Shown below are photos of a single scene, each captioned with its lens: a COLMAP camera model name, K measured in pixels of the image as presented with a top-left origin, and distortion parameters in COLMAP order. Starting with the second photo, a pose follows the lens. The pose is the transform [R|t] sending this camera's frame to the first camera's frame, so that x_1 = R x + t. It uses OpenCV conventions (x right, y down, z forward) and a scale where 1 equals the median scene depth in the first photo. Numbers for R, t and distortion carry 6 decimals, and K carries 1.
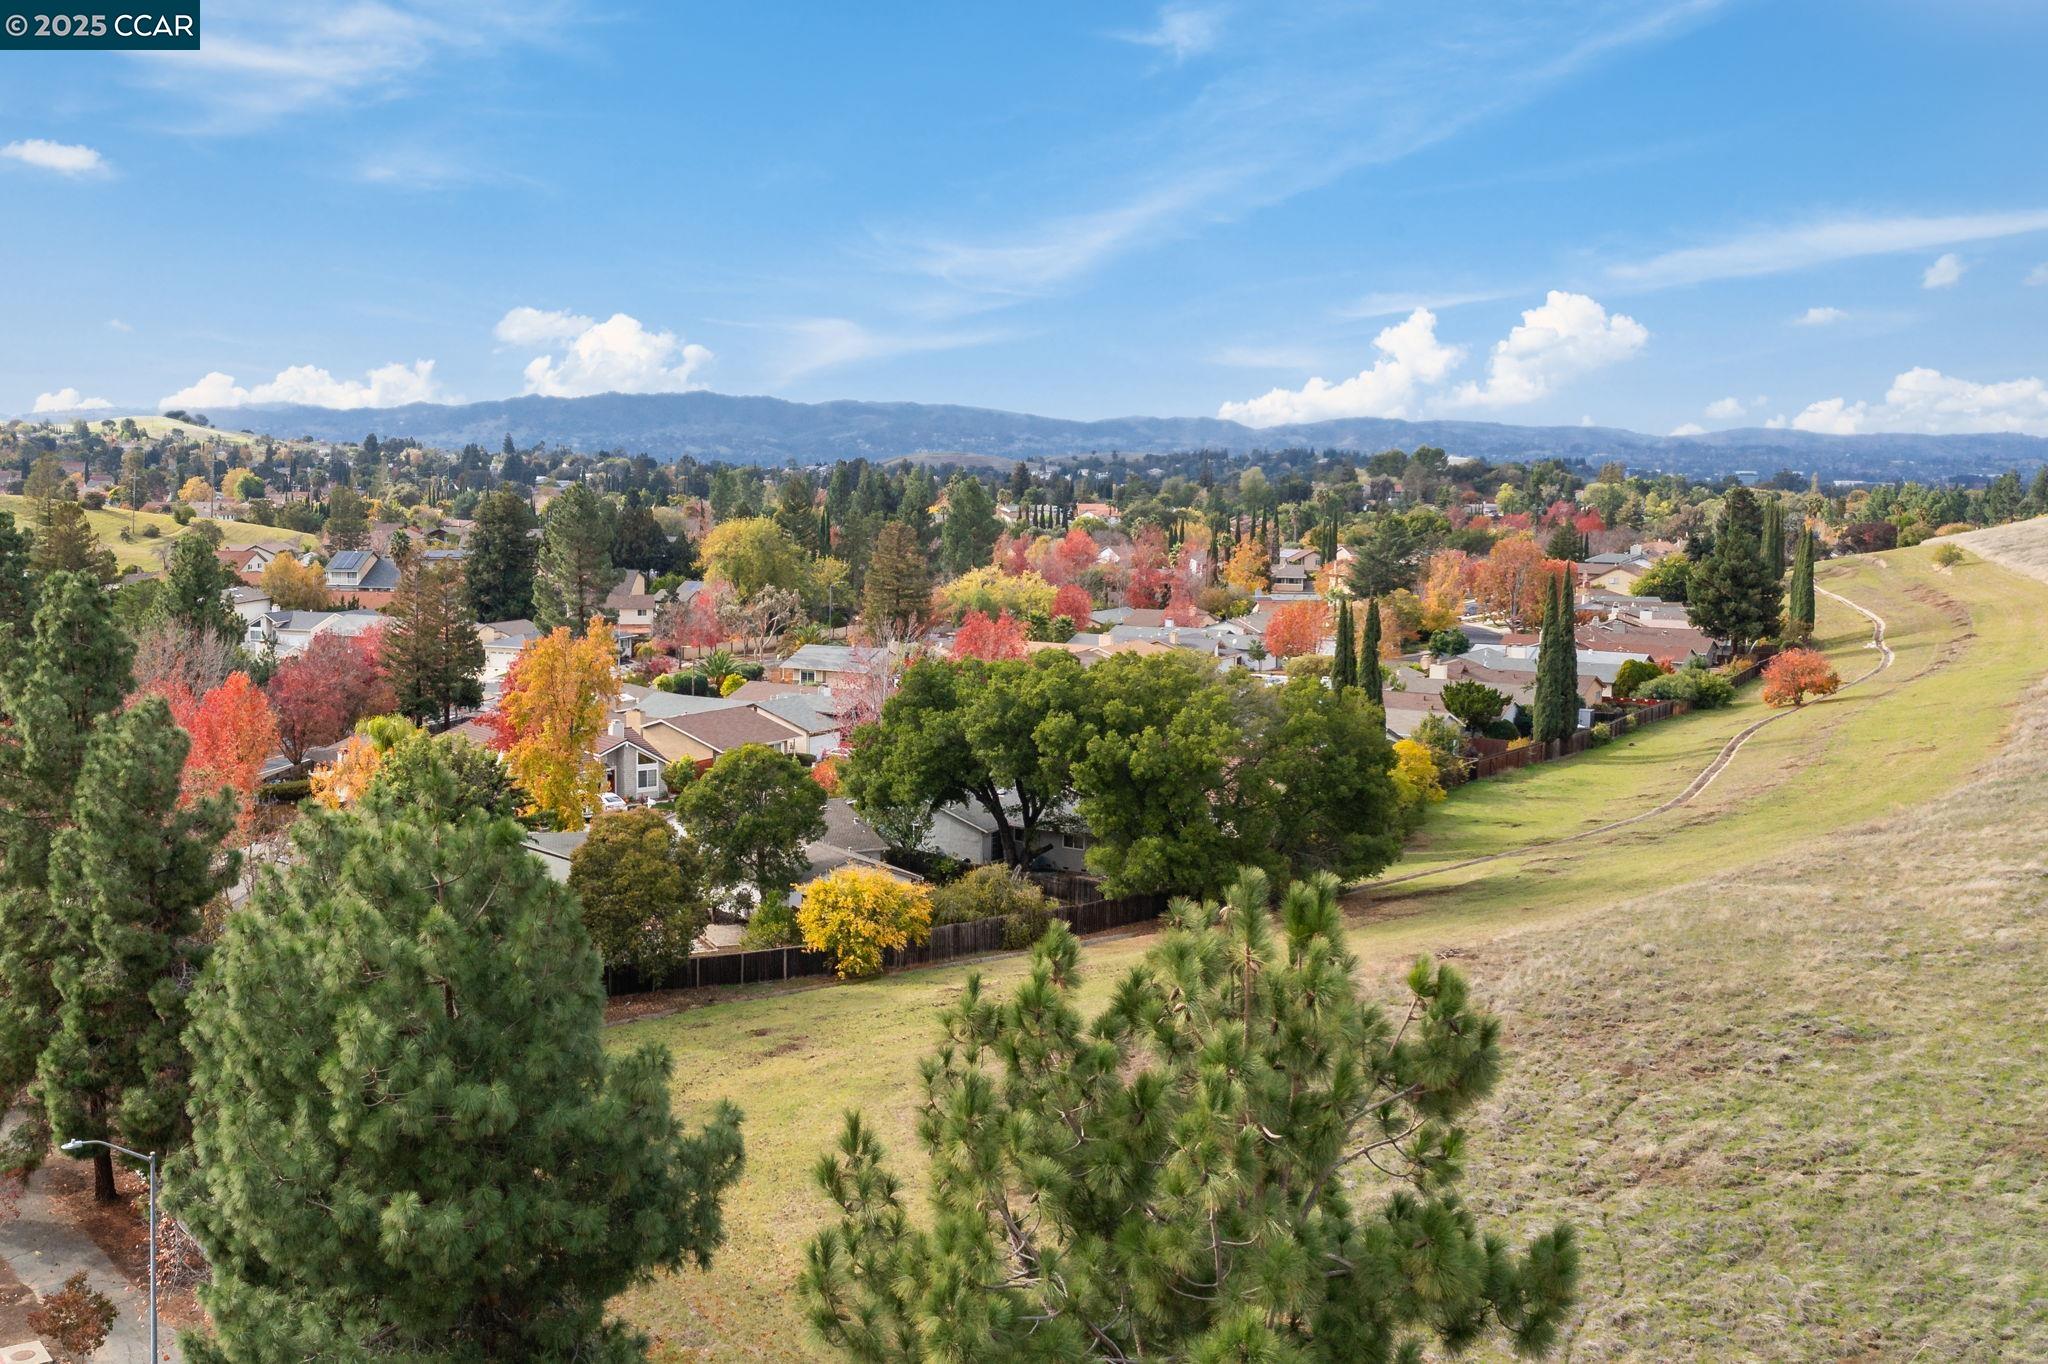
lens RADIAL K [[983.5, 0, 1020.7], [0, 983.5, 674.3], [0, 0, 1]] dist [-0.000930, -0.000218]
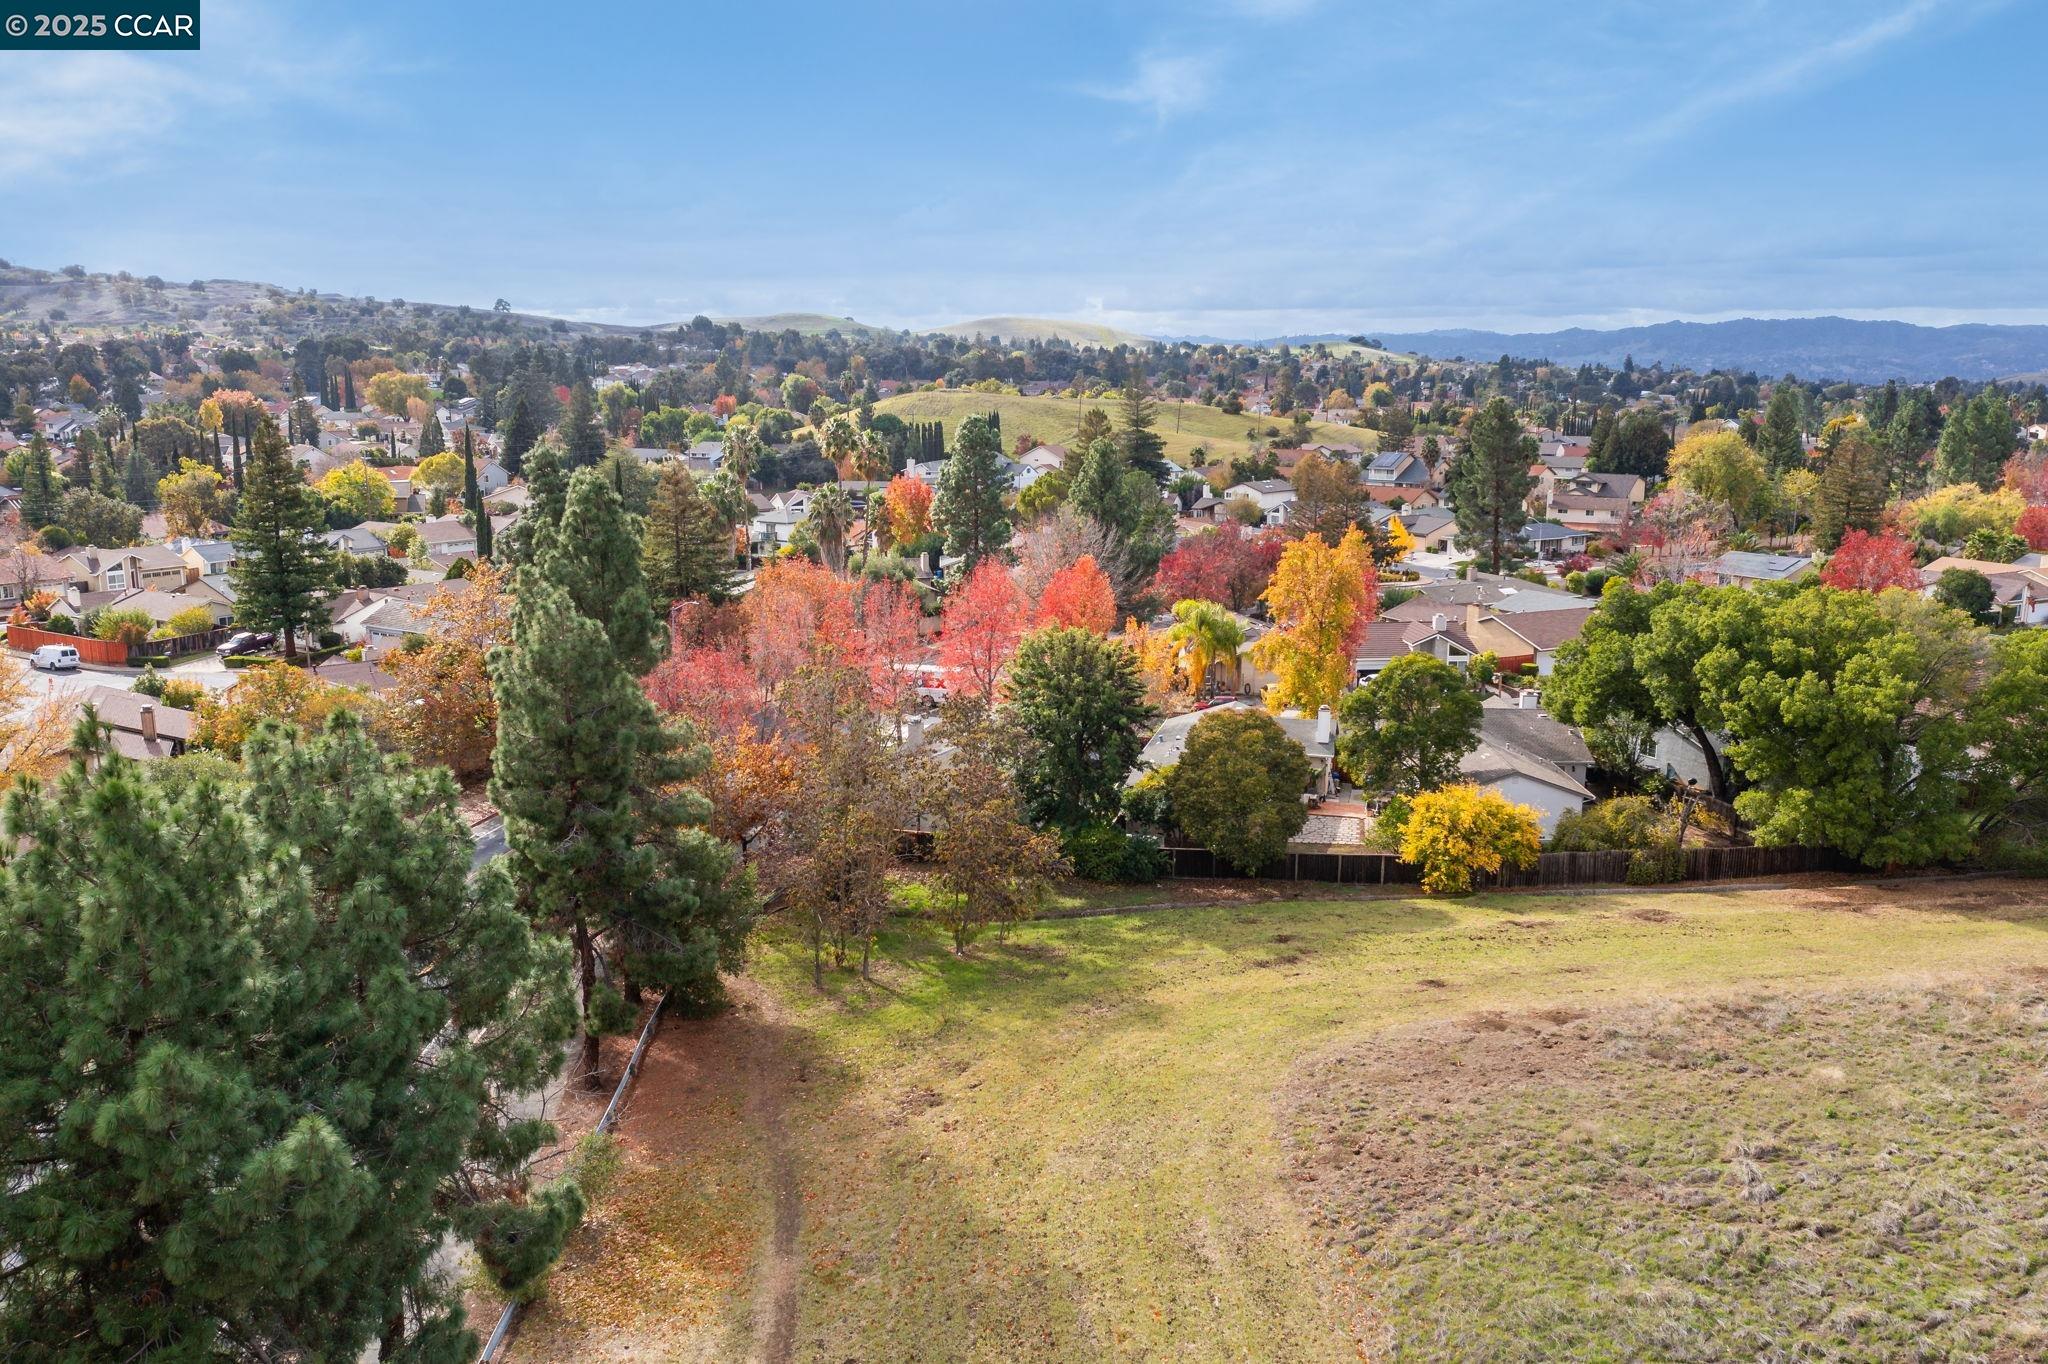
lens RADIAL K [[1067.4, 0, 1027.5], [0, 1067.4, 691.8], [0, 0, 1]] dist [0.000212, -0.000520]
pose [[0.957604, 0.086940, -0.274657, -0.315830], [-0.066152, 0.994261, 0.084082, 0.038823], [0.280391, -0.062348, 0.957859, -0.180287]]
